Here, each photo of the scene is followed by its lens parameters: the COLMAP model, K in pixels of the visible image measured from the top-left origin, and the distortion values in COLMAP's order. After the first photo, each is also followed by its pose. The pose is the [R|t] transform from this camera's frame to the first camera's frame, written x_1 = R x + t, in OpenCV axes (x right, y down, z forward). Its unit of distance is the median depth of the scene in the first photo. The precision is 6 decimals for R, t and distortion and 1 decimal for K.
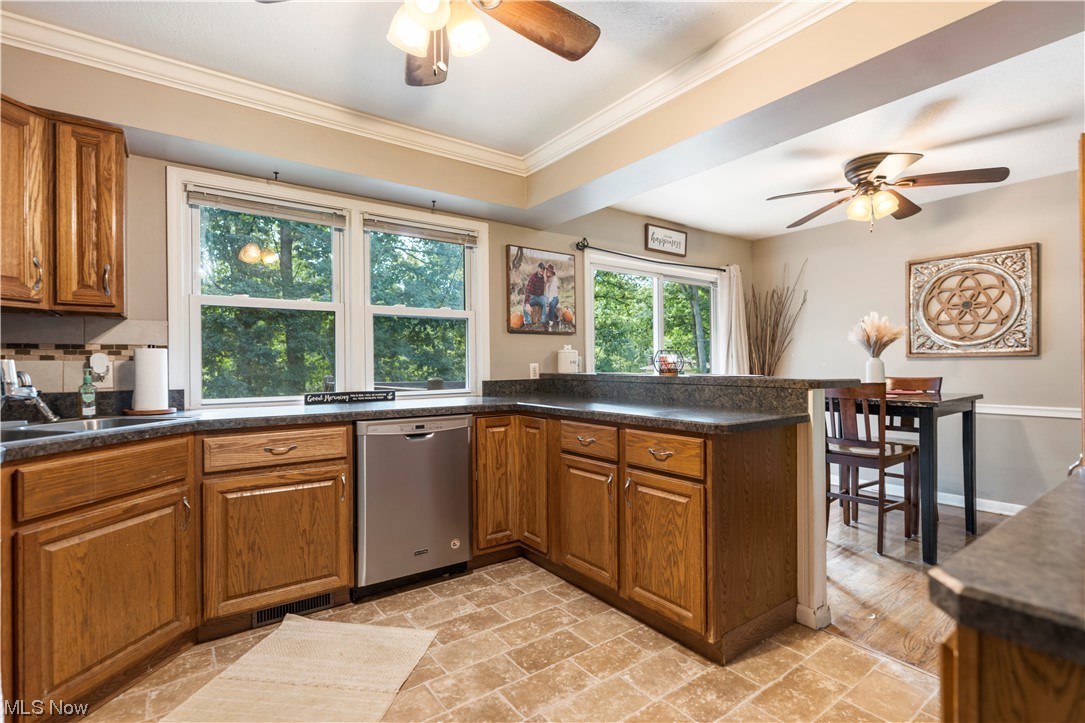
lens RADIAL K [[499.3, 0, 560.2], [0, 499.3, 363.2], [0, 0, 1]] dist [-0.001455, 0.000530]
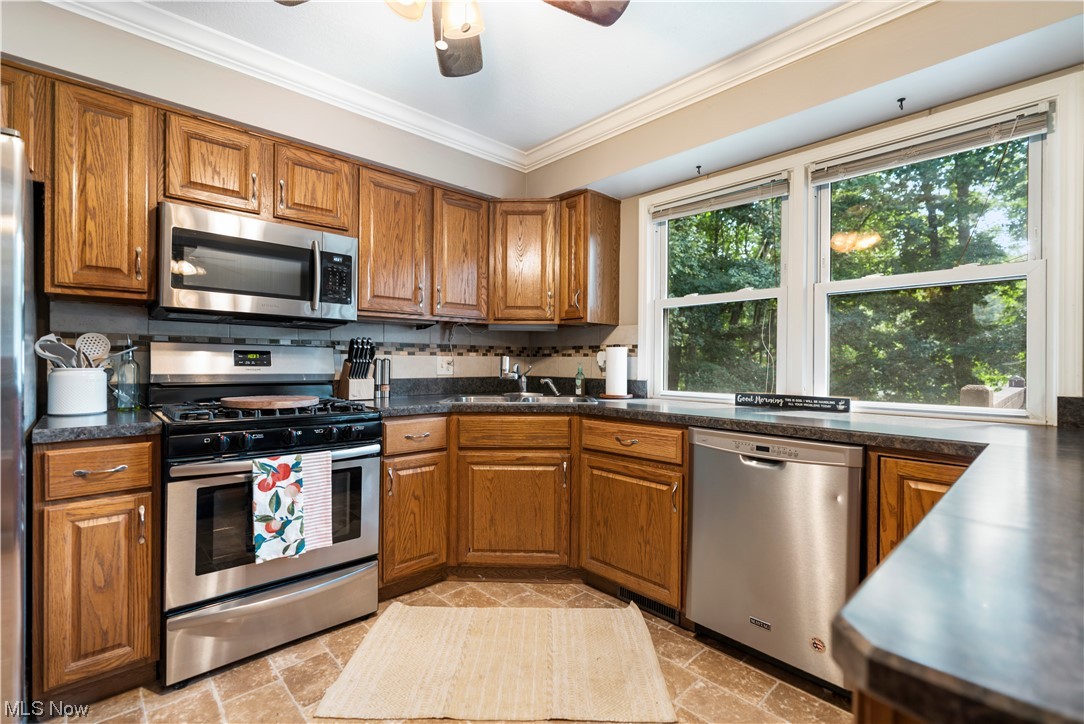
lens RADIAL K [[498.9, 0, 559.7], [0, 498.9, 363.7], [0, 0, 1]] dist [-0.001455, 0.000530]
pose [[0.109306, 0.011269, -0.993944, 0.425618], [-0.005513, 0.999927, 0.010731, -0.000226], [0.993993, 0.004307, 0.109360, 0.680899]]
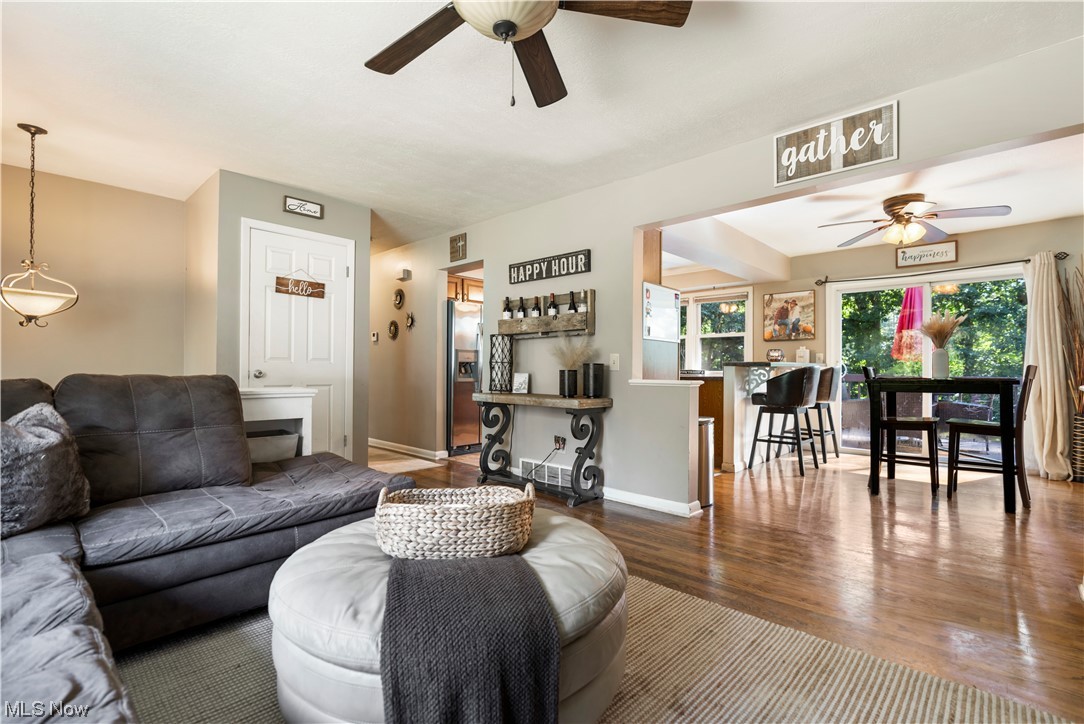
lens RADIAL K [[498.9, 0, 559.7], [0, 498.9, 363.7], [0, 0, 1]] dist [-0.001455, 0.000530]
pose [[0.182510, -0.002357, -0.983201, 2.467822], [-0.011935, 0.999918, -0.004613, 0.060707], [0.983132, 0.012576, 0.182467, -0.139143]]
